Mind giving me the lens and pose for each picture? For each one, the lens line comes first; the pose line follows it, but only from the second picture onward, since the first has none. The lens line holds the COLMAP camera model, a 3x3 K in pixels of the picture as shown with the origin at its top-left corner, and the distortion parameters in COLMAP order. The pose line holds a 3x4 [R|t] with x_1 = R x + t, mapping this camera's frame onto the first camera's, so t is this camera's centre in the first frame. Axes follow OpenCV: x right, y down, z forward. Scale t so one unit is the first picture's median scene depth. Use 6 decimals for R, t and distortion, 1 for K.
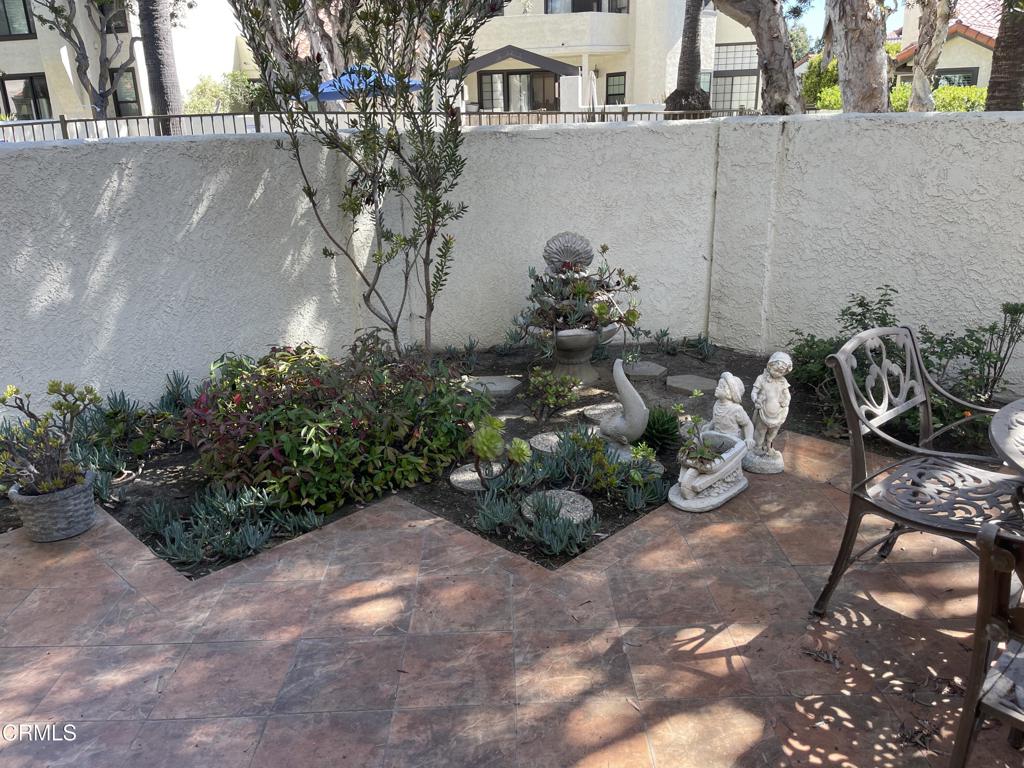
lens RADIAL K [[760.4, 0, 513.0], [0, 760.4, 381.8], [0, 0, 1]] dist [-0.005488, -0.010056]
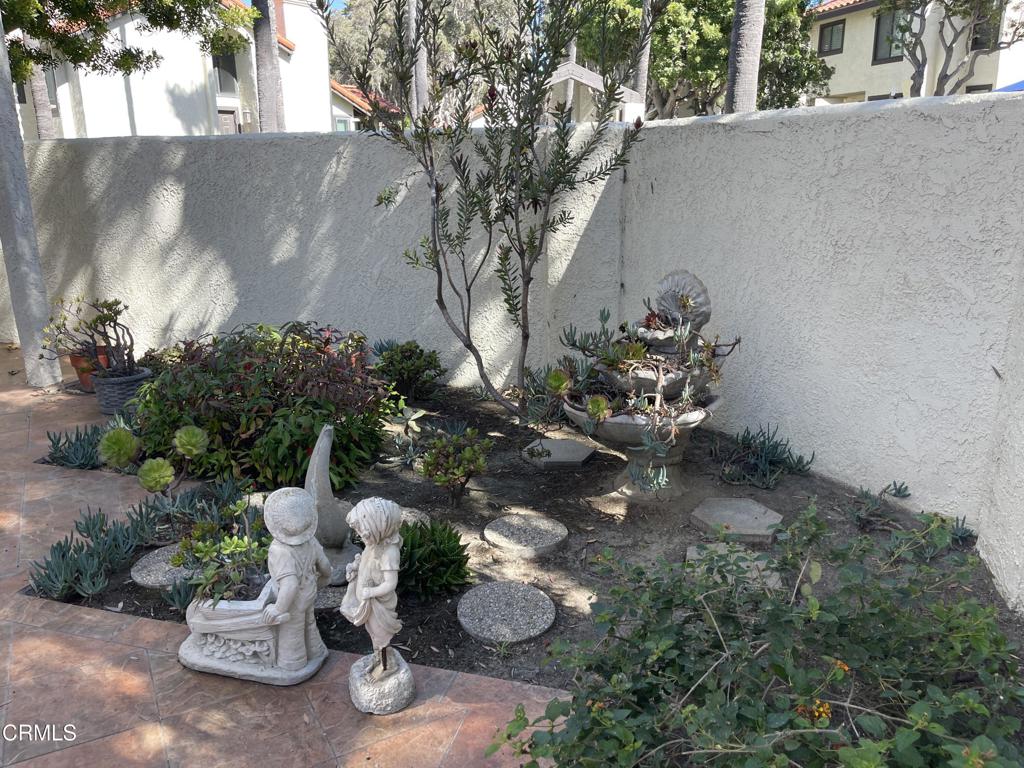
lens RADIAL K [[760.4, 0, 512.8], [0, 760.4, 386.0], [0, 0, 1]] dist [-0.005488, -0.010056]
pose [[0.482265, 0.263373, -0.835497, 0.581789], [-0.282237, 0.949595, 0.136427, -0.152320], [0.829315, 0.170014, 0.532289, 0.552244]]
